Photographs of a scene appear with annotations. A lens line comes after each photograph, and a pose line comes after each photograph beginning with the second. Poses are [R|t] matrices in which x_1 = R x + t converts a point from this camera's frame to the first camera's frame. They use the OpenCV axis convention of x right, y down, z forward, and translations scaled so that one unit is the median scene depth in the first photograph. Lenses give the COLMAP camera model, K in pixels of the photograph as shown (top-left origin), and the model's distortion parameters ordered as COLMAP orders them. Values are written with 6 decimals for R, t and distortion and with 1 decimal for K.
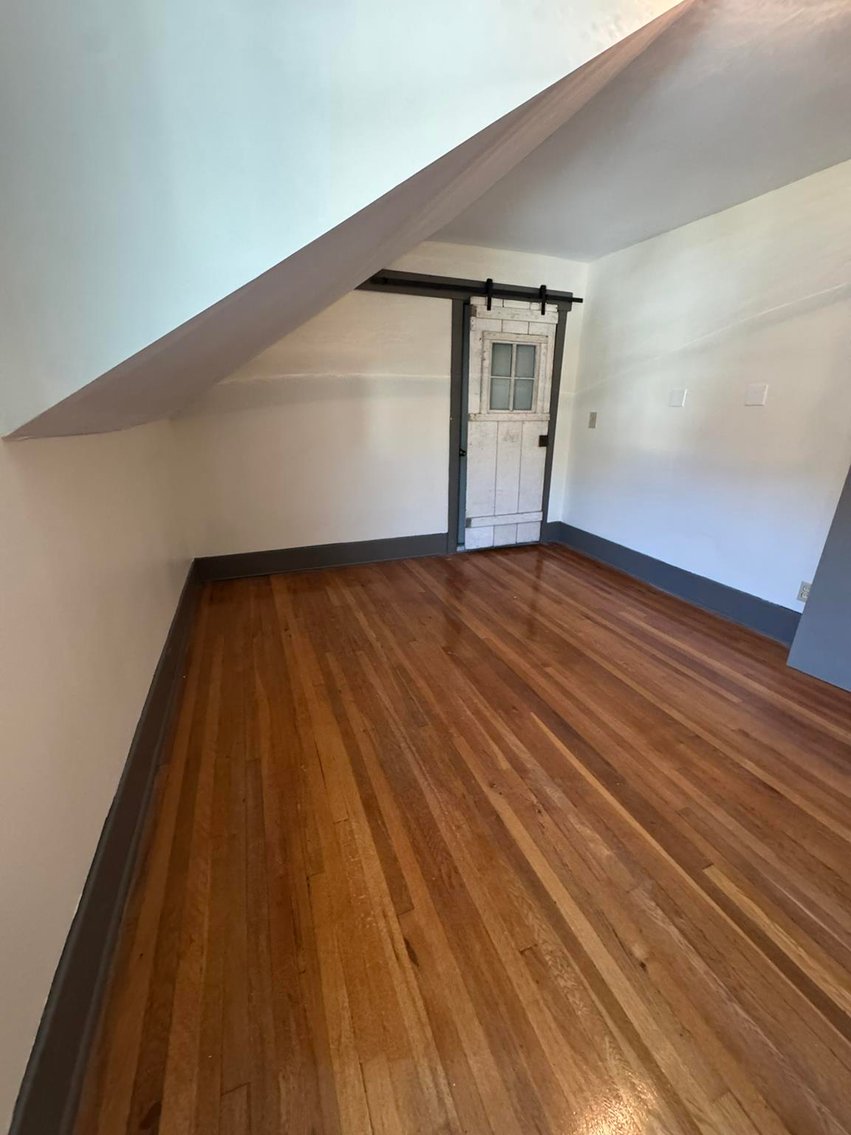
lens RADIAL K [[451.9, 0, 426.8], [0, 451.9, 564.9], [0, 0, 1]] dist [-0.002565, 0.000024]
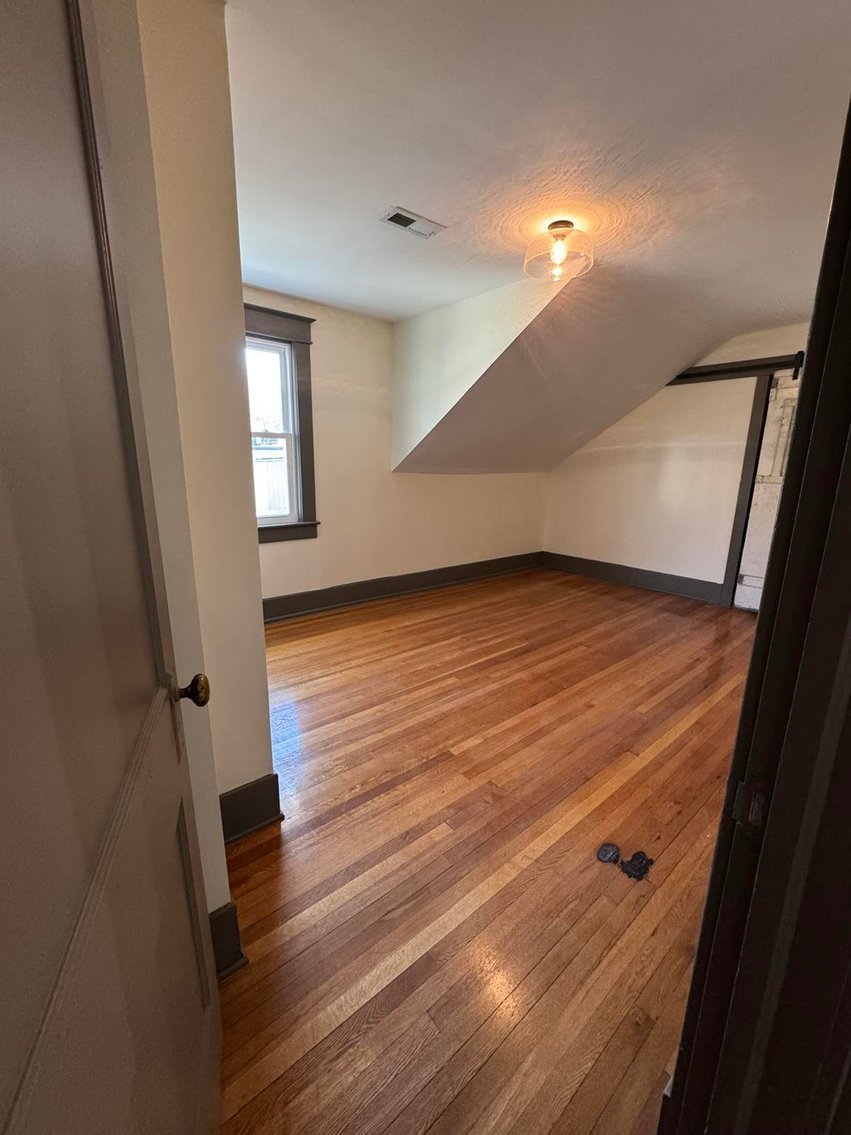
lens RADIAL K [[451.9, 0, 430.0], [0, 451.9, 565.3], [0, 0, 1]] dist [-0.002565, 0.000024]
pose [[0.322628, 0.212906, -0.922270, 1.433639], [-0.326195, 0.939694, 0.102819, 0.001628], [0.888543, 0.267667, 0.372620, -0.019694]]
